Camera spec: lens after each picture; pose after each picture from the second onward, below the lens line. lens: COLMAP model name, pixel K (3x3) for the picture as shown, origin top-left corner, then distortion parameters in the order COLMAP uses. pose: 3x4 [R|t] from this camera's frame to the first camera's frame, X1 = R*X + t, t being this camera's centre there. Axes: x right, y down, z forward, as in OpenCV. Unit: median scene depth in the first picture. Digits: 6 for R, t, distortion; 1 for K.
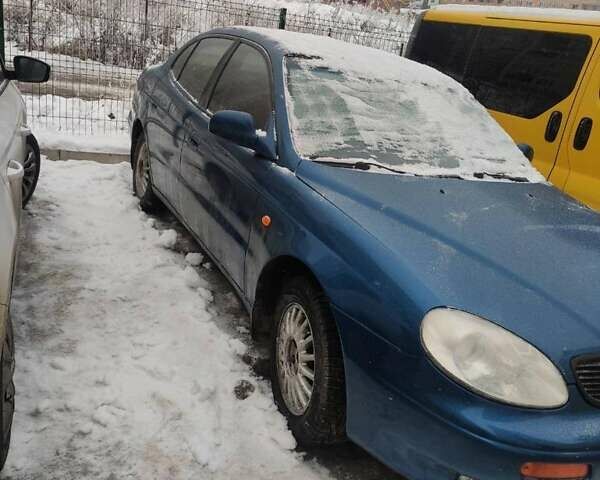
lens RADIAL K [[557.8, 0, 300.0], [0, 557.8, 240.0], [0, 0, 1]] dist [-0.012455, -0.016801]
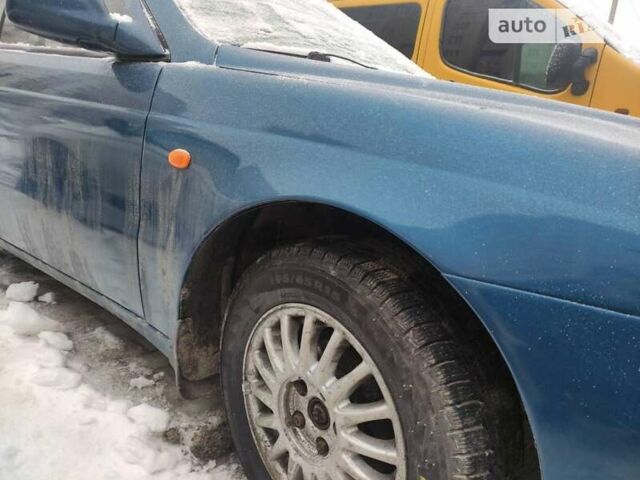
lens RADIAL K [[474.3, 0, 320.0], [0, 474.3, 240.0], [0, 0, 1]] dist [0.003122, 0.003499]
pose [[0.907598, -0.179052, 0.379745, -0.104496], [0.190183, 0.981713, 0.008342, 0.049148], [-0.374295, 0.064650, 0.925054, 0.498746]]
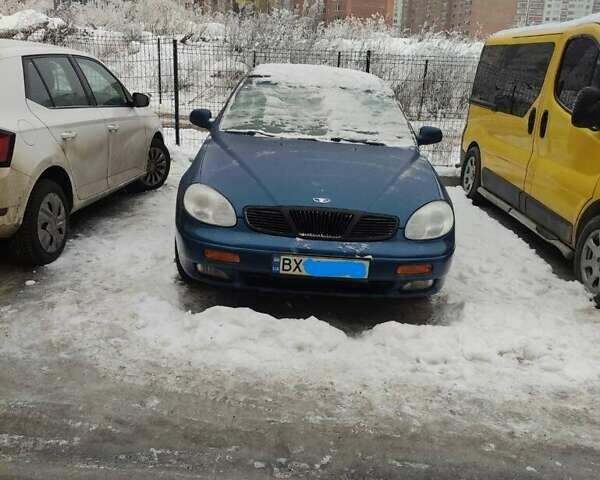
lens RADIAL K [[557.8, 0, 300.0], [0, 557.8, 240.0], [0, 0, 1]] dist [-0.012455, -0.016801]
pose [[0.902523, 0.034066, -0.429293, 0.862094], [-0.070638, 0.995075, -0.069542, 0.259911], [0.424810, 0.093088, 0.900484, -0.379521]]
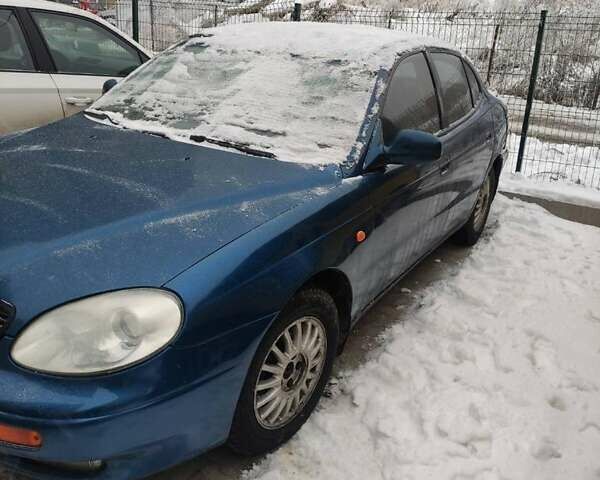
lens RADIAL K [[579.0, 0, 300.0], [0, 579.0, 240.0], [0, 0, 1]] dist [0.003302, 0.003534]
pose [[0.579814, 0.174936, -0.795747, 1.132669], [-0.261426, 0.964981, 0.021655, -0.021573], [0.771668, 0.195473, 0.605242, 0.569809]]
